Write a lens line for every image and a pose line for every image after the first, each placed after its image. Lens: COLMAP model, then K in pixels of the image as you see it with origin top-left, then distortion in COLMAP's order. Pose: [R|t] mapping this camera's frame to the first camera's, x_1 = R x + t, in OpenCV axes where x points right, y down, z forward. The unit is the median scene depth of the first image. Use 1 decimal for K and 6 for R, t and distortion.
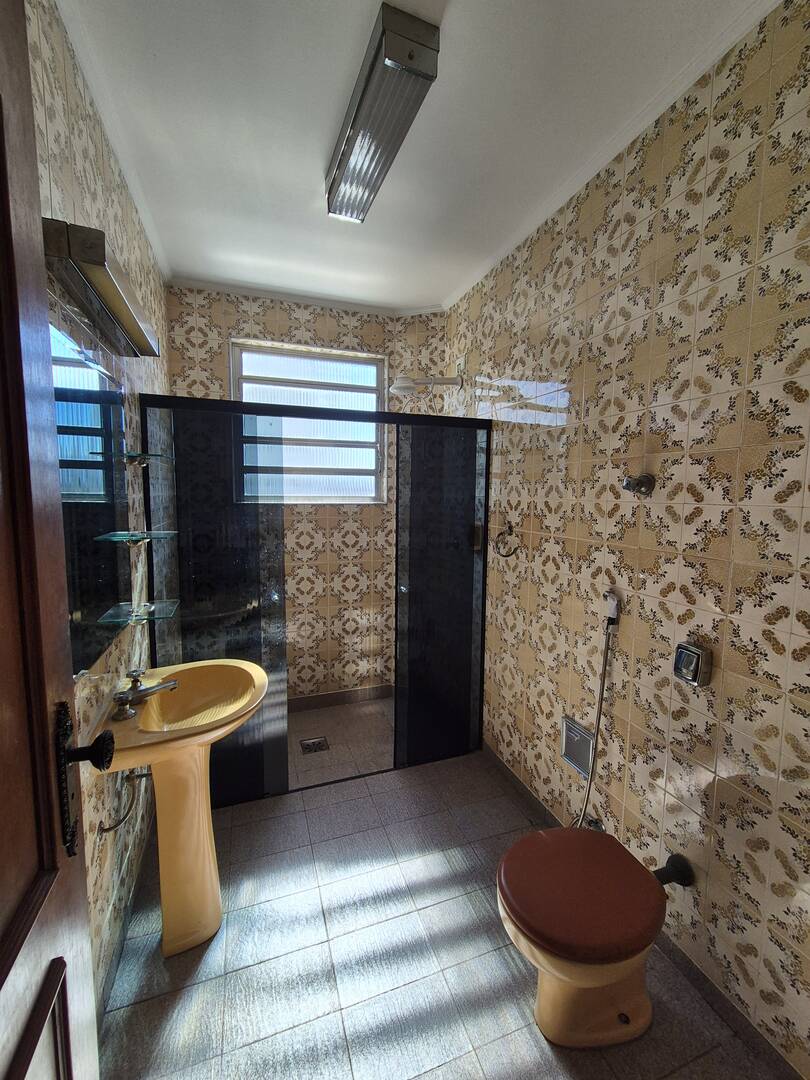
lens RADIAL K [[443.7, 0, 404.0], [0, 443.7, 537.6], [0, 0, 1]] dist [0.001100, -0.000791]
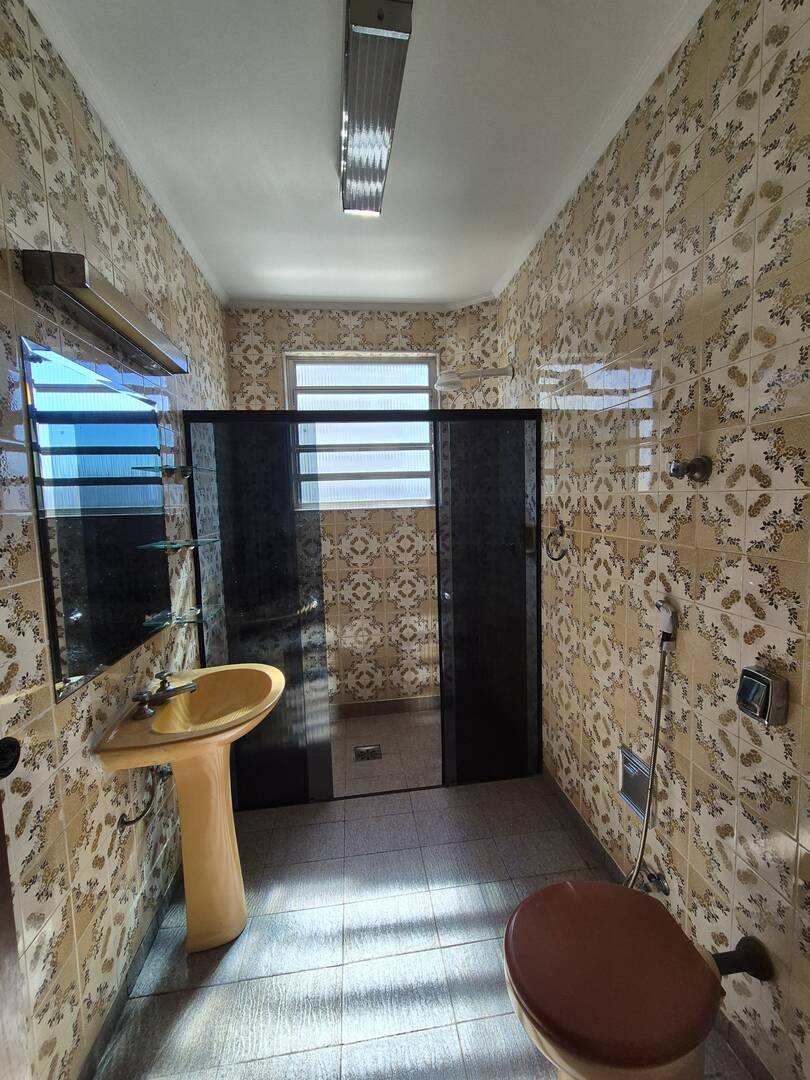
lens RADIAL K [[443.7, 0, 405.2], [0, 443.7, 538.8], [0, 0, 1]] dist [0.001100, -0.000791]
pose [[0.976724, -0.020657, -0.213502, 0.147247], [0.019053, 0.999773, -0.009565, 0.003618], [0.213651, 0.005275, 0.976896, 0.073706]]
